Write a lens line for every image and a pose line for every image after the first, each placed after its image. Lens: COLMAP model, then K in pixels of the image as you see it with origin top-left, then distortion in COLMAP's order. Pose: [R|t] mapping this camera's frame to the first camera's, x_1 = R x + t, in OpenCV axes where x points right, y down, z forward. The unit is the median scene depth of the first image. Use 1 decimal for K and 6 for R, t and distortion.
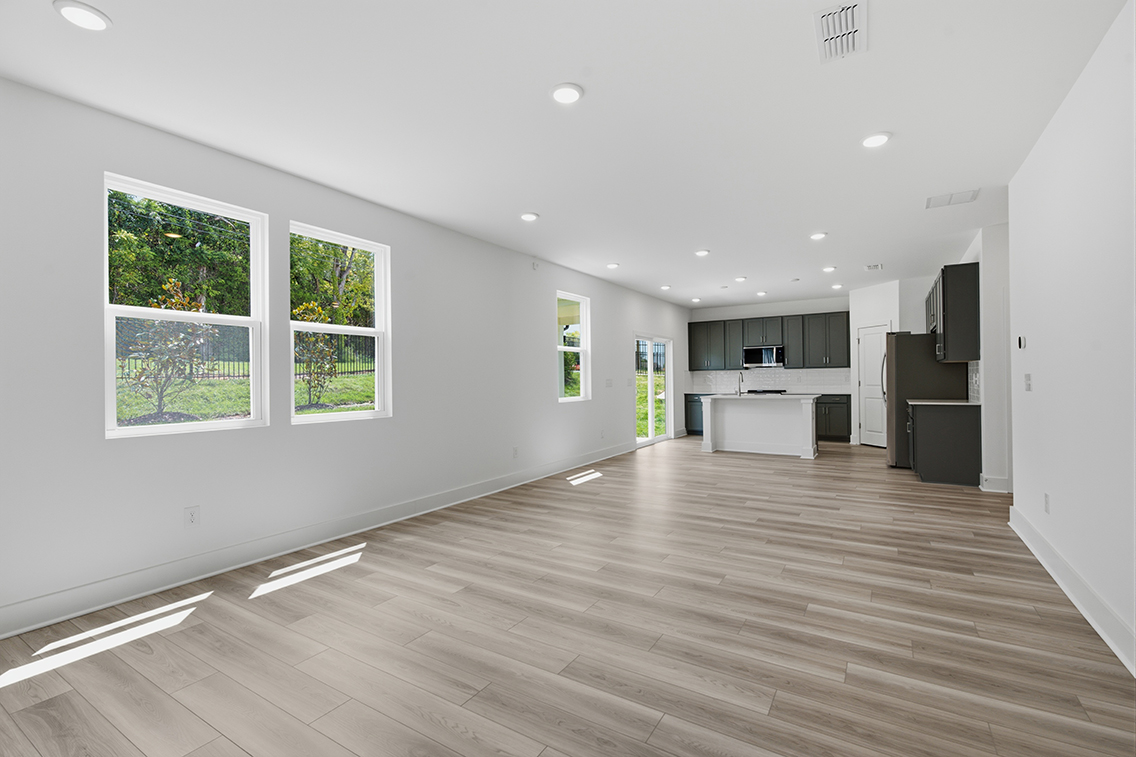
lens RADIAL K [[506.9, 0, 571.8], [0, 506.9, 375.2], [0, 0, 1]] dist [-0.000459, 0.000834]
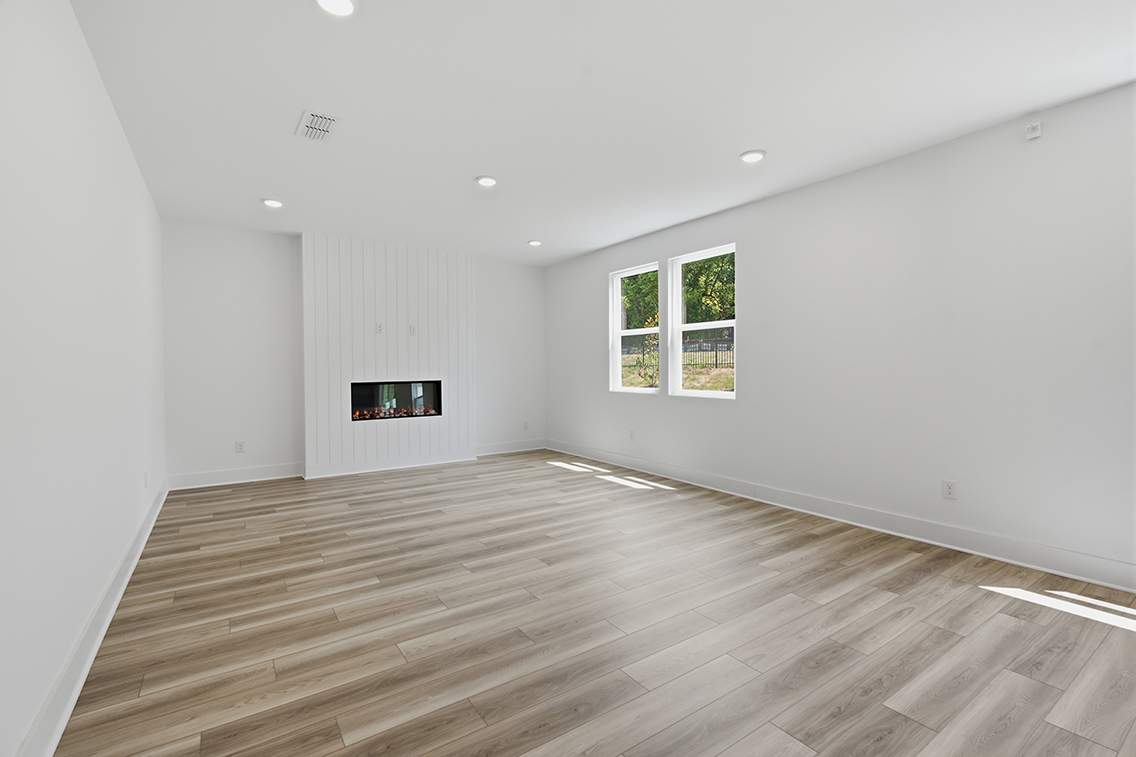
lens RADIAL K [[506.9, 0, 569.9], [0, 506.9, 369.1], [0, 0, 1]] dist [-0.000459, 0.000834]
pose [[-0.403309, 0.019273, -0.914861, 0.958571], [0.018821, 0.999741, 0.012764, -0.003894], [0.914870, -0.012070, -0.403567, 1.354205]]
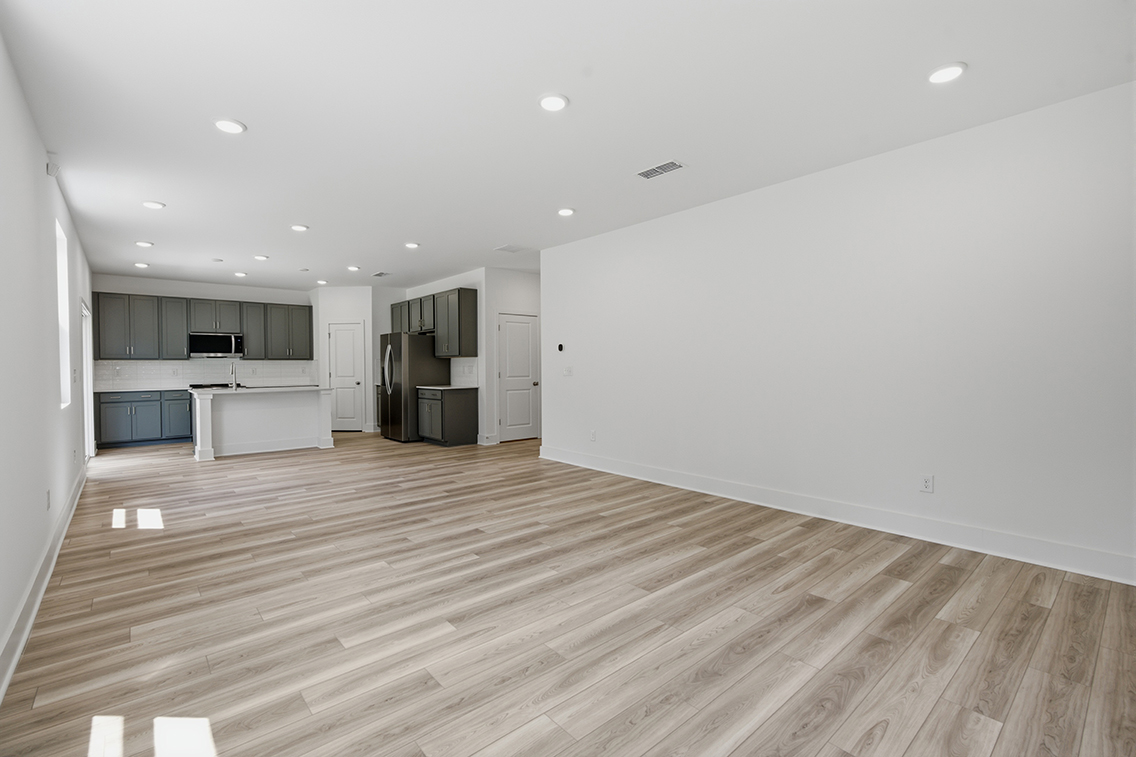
lens RADIAL K [[506.9, 0, 570.8], [0, 506.9, 376.4], [0, 0, 1]] dist [-0.000459, 0.000834]
pose [[0.293380, -0.010008, 0.955944, -0.761800], [-0.002940, 0.999931, 0.011371, 0.013467], [-0.955991, -0.006147, 0.293330, 0.474347]]
